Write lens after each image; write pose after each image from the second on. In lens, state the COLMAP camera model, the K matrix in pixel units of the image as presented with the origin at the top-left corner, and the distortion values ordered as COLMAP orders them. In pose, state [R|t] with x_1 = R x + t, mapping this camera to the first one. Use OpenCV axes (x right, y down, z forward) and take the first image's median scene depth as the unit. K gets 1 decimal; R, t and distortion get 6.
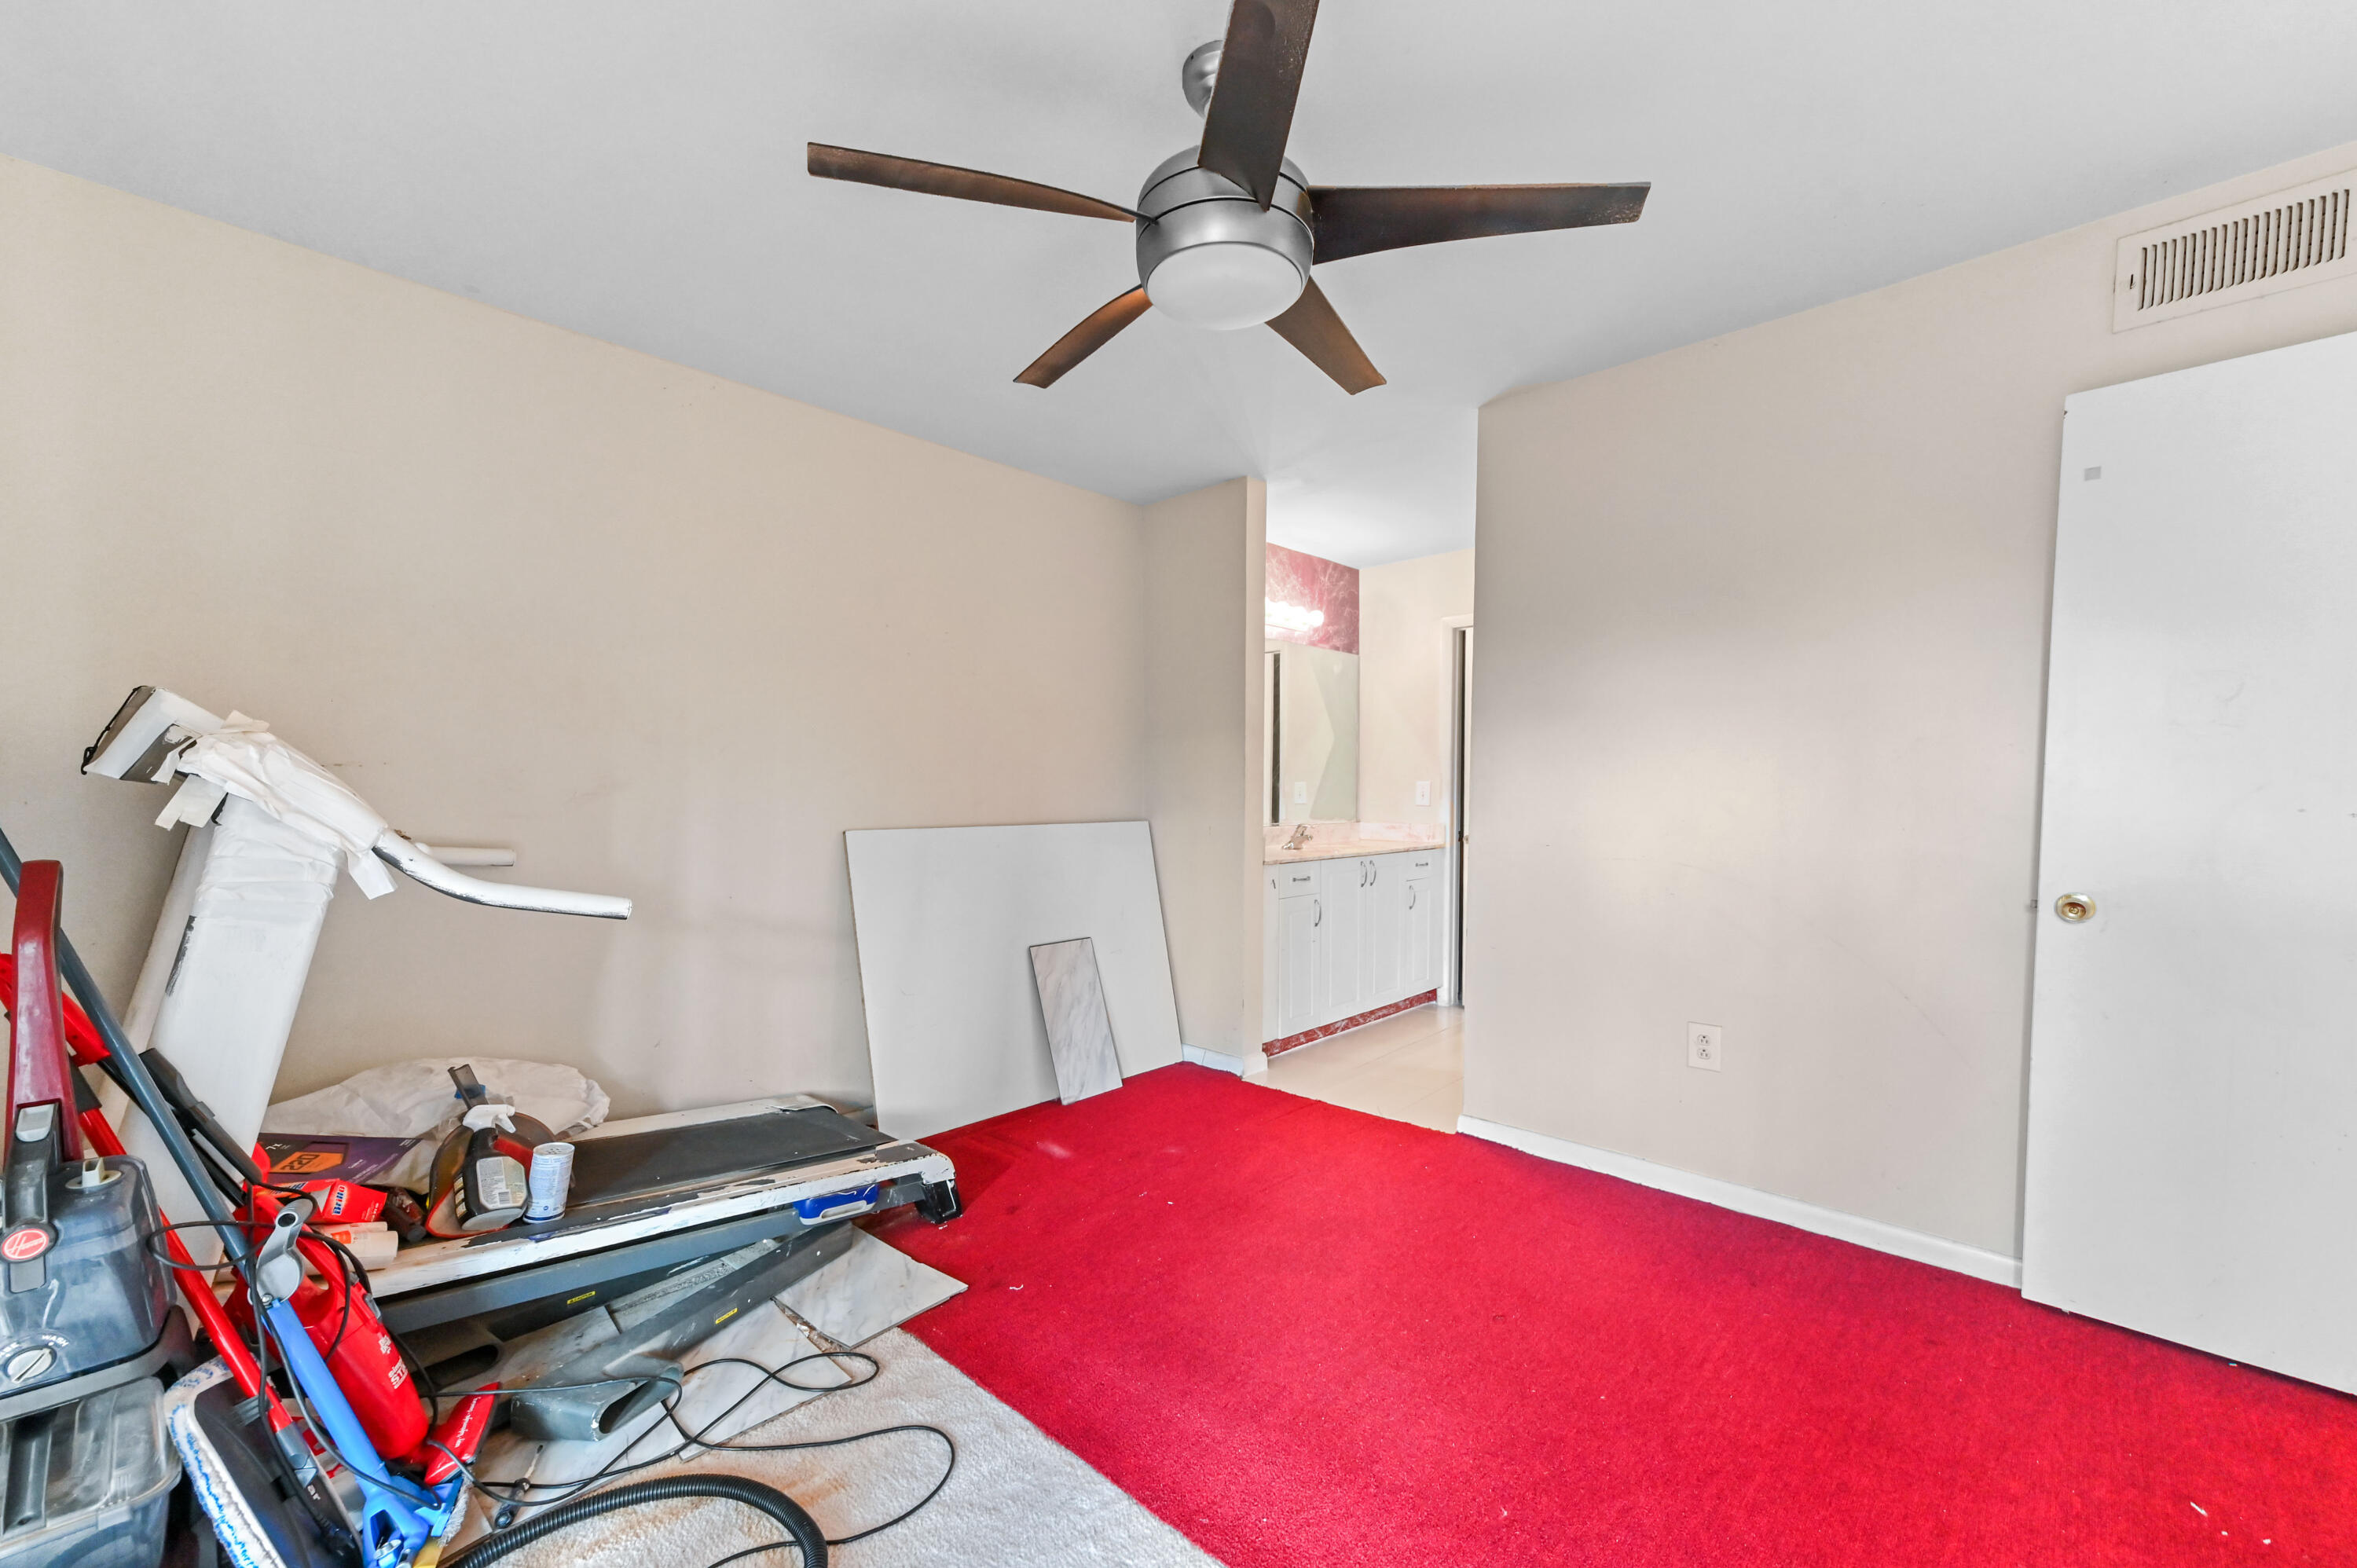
lens RADIAL K [[930.6, 0, 1178.5], [0, 930.6, 784.0], [0, 0, 1]] dist [0.000354, 0.000026]
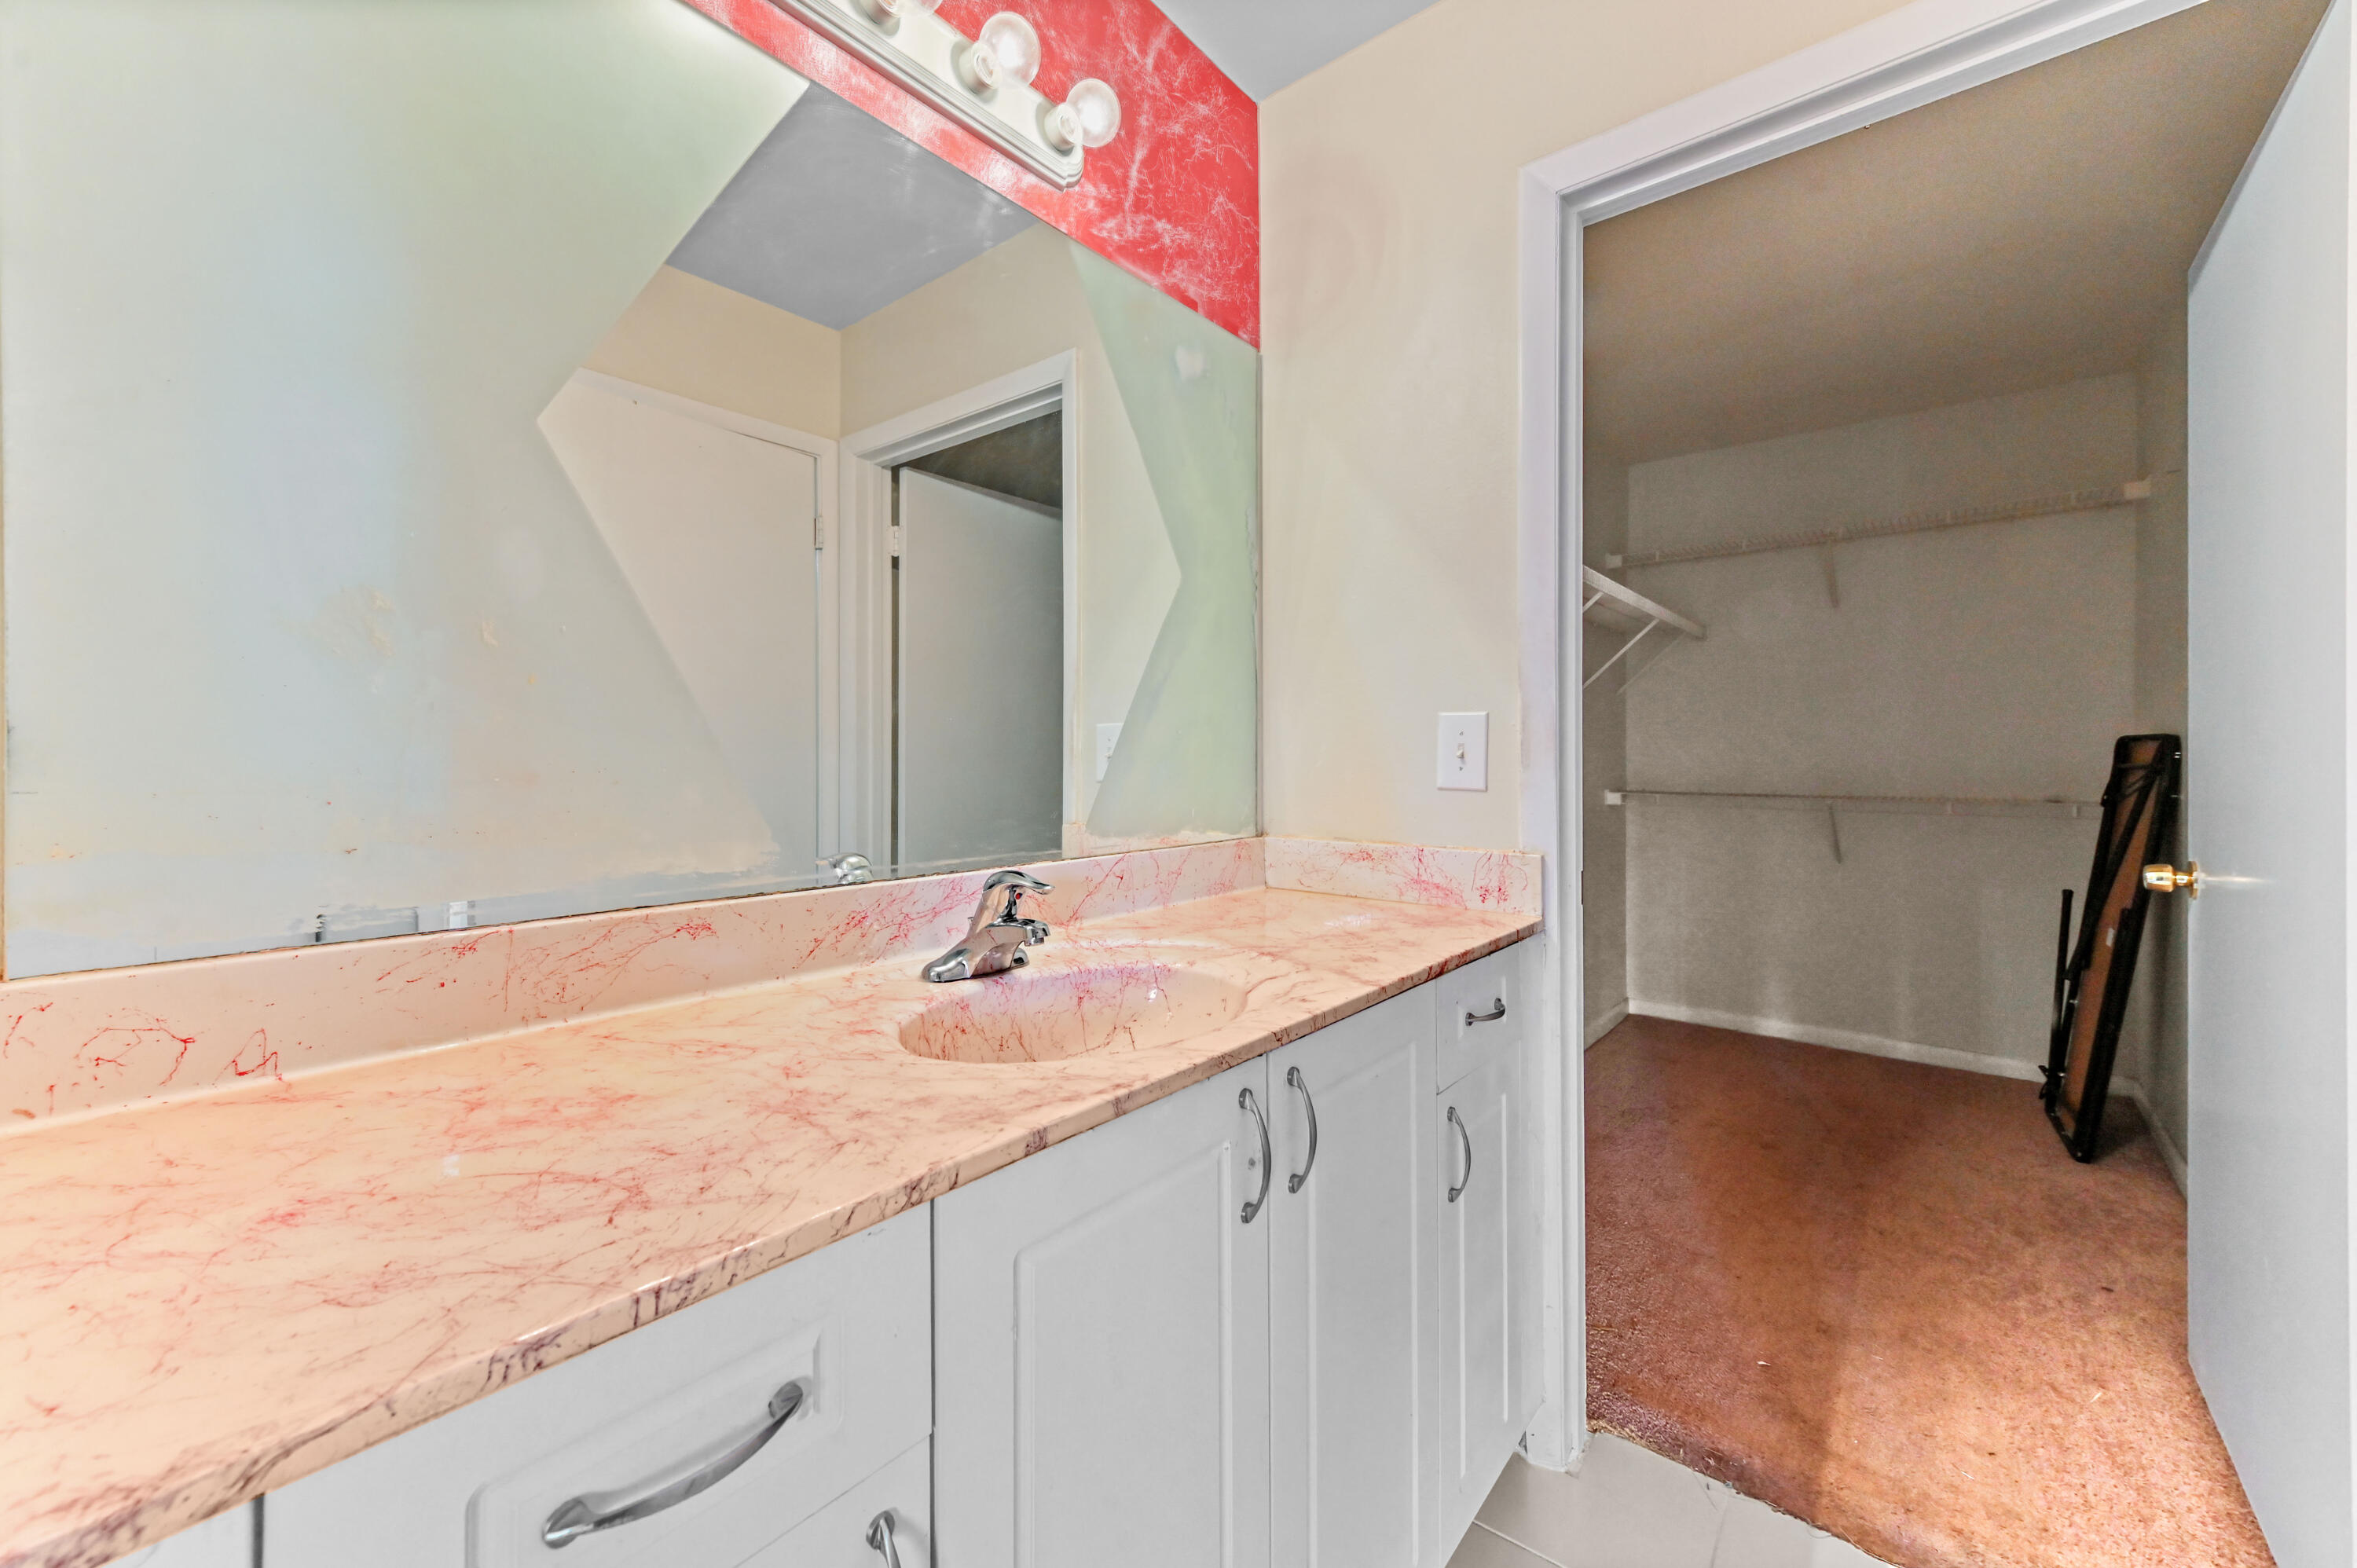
lens RADIAL K [[918.7, 0, 1182.1], [0, 918.7, 764.7], [0, 0, 1]] dist [0.000431, -0.000060]
pose [[0.996630, 0.000082, 0.082032, 0.326109], [-0.000531, 0.999985, 0.005447, 0.029237], [-0.082030, -0.005472, 0.996615, 1.571909]]
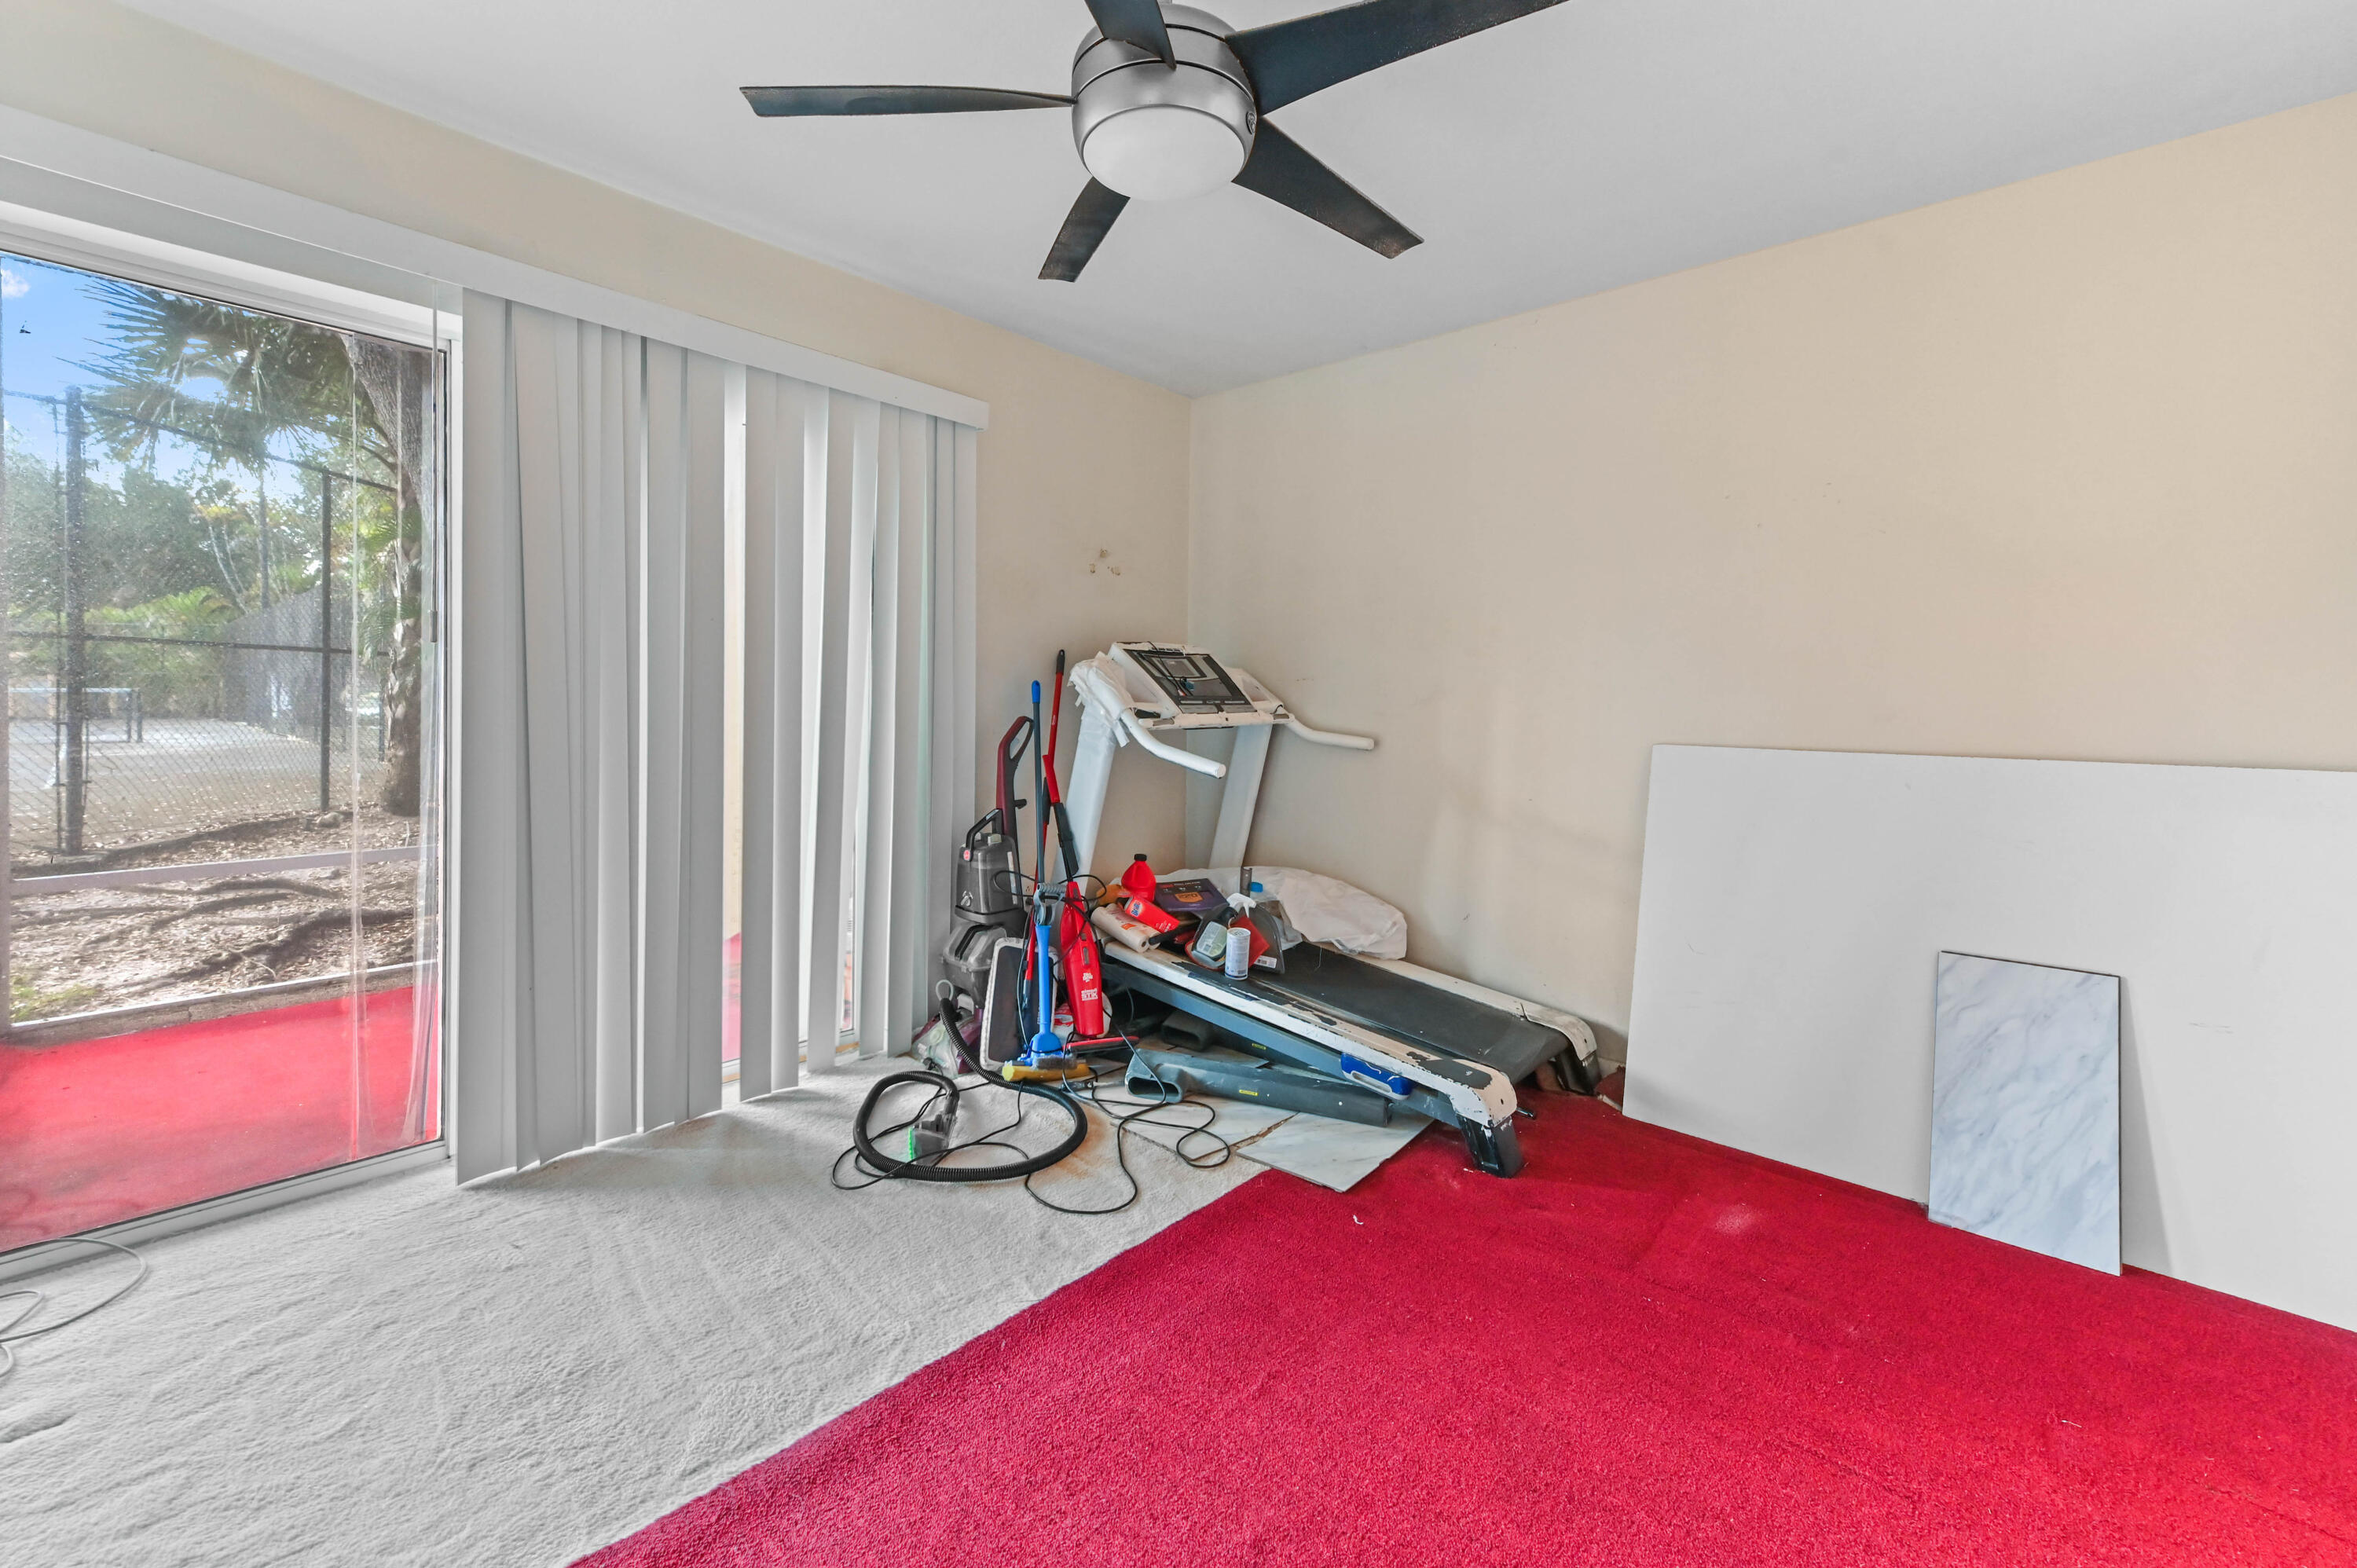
lens RADIAL K [[941.5, 0, 1186.5], [0, 941.5, 699.5], [0, 0, 1]] dist [0.000765, -0.000007]
pose [[0.025572, -0.001913, -0.999671, 0.729057], [-0.010002, 0.999948, -0.002169, 0.020792], [0.999623, 0.010054, 0.025552, 0.763077]]
